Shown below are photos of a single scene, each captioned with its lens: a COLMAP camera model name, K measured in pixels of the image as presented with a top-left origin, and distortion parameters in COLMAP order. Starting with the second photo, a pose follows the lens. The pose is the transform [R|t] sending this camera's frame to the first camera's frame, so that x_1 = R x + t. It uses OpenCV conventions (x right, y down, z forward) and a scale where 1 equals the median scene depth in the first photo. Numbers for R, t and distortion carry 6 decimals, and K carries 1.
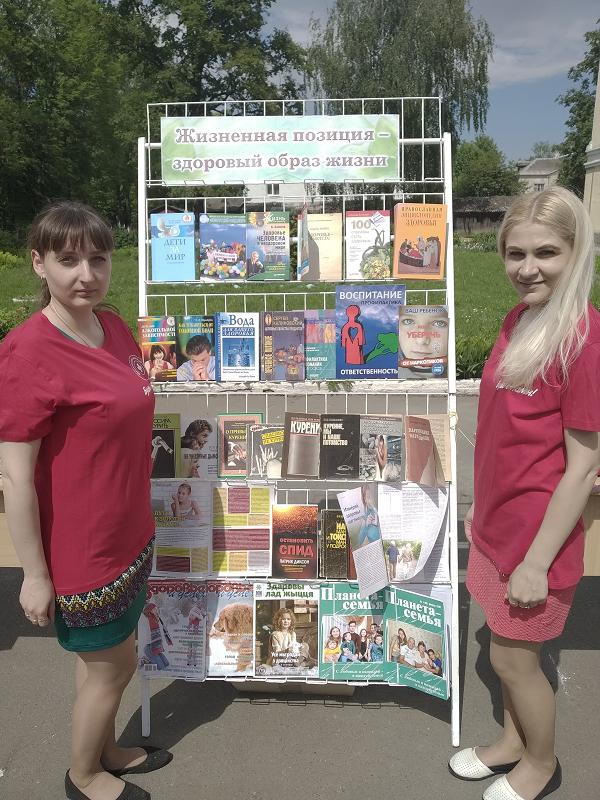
lens RADIAL K [[611.6, 0, 299.4], [0, 611.6, 400.4], [0, 0, 1]] dist [0.041560, -0.042151]
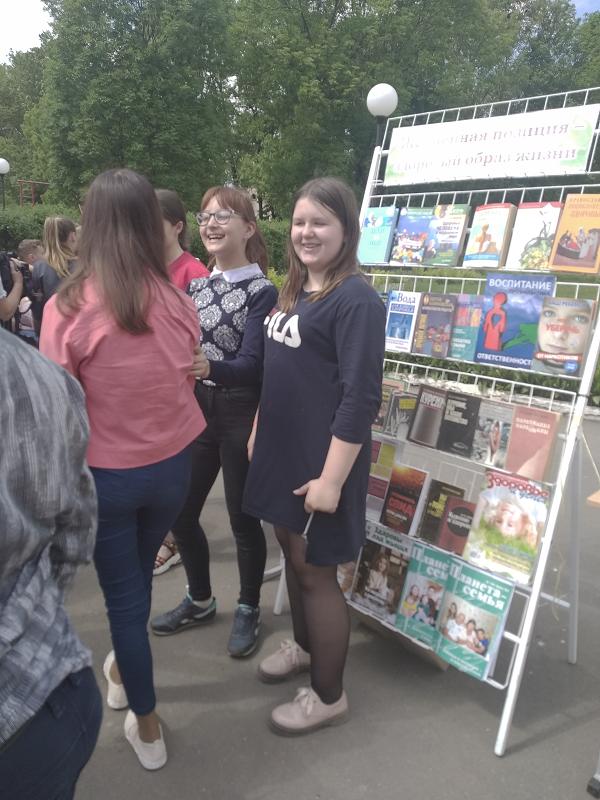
lens RADIAL K [[611.6, 0, 299.9], [0, 611.6, 404.7], [0, 0, 1]] dist [0.041560, -0.042151]
pose [[0.747312, 0.197651, -0.634396, 0.522099], [-0.217645, 0.974879, 0.047348, 0.052185], [0.627818, 0.102689, 0.771557, 0.006931]]
